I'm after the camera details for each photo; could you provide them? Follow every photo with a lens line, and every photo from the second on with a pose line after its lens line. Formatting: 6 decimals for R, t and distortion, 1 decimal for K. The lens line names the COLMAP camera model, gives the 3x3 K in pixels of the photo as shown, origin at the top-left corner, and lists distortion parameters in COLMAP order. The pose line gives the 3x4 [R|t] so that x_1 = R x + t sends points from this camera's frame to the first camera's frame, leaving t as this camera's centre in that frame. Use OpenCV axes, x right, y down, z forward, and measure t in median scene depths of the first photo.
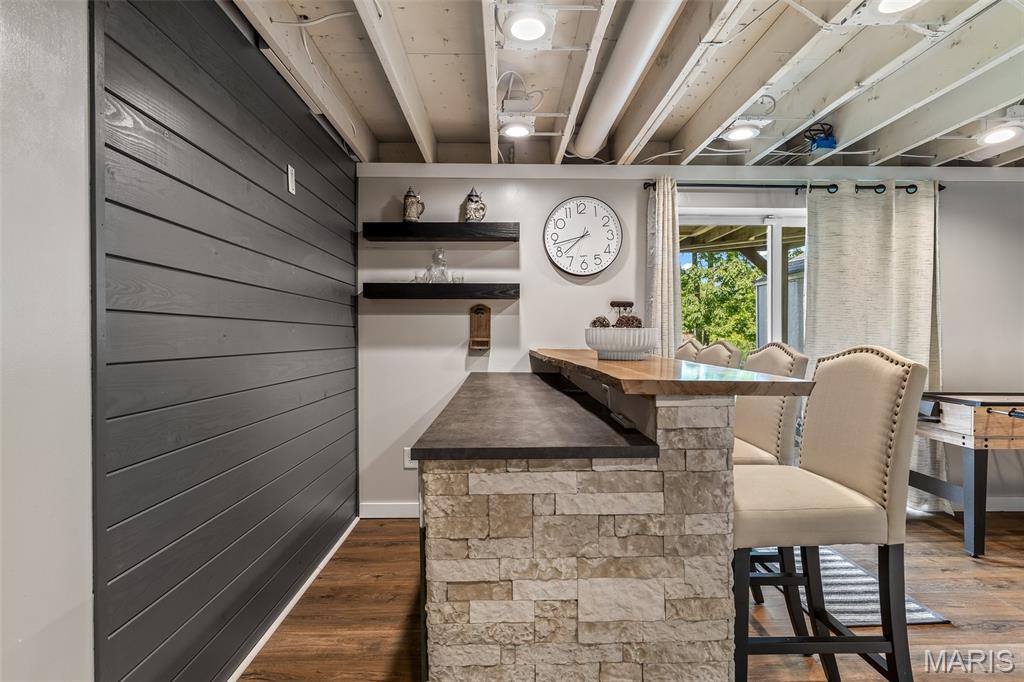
lens RADIAL K [[530.8, 0, 513.1], [0, 530.8, 345.2], [0, 0, 1]] dist [-0.000729, 0.000024]
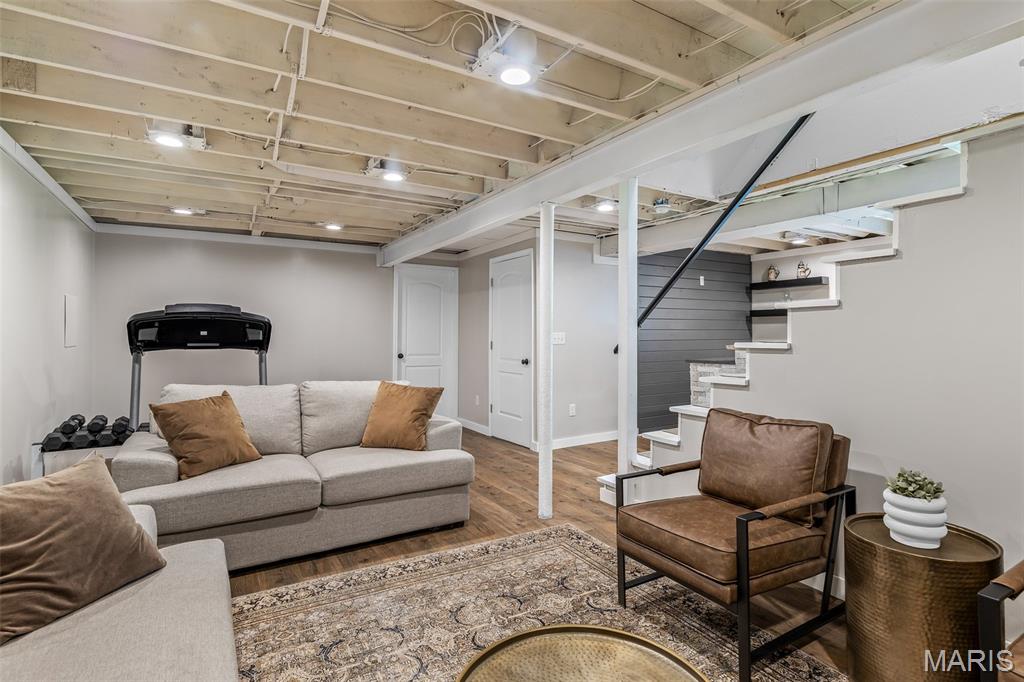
lens RADIAL K [[503.4, 0, 510.6], [0, 503.4, 335.9], [0, 0, 1]] dist [0.000672, -0.000231]
pose [[0.488251, 0.006532, -0.872679, 1.042497], [-0.014740, 0.999891, -0.000762, 0.006832], [0.872579, 0.013235, 0.488294, -0.889067]]
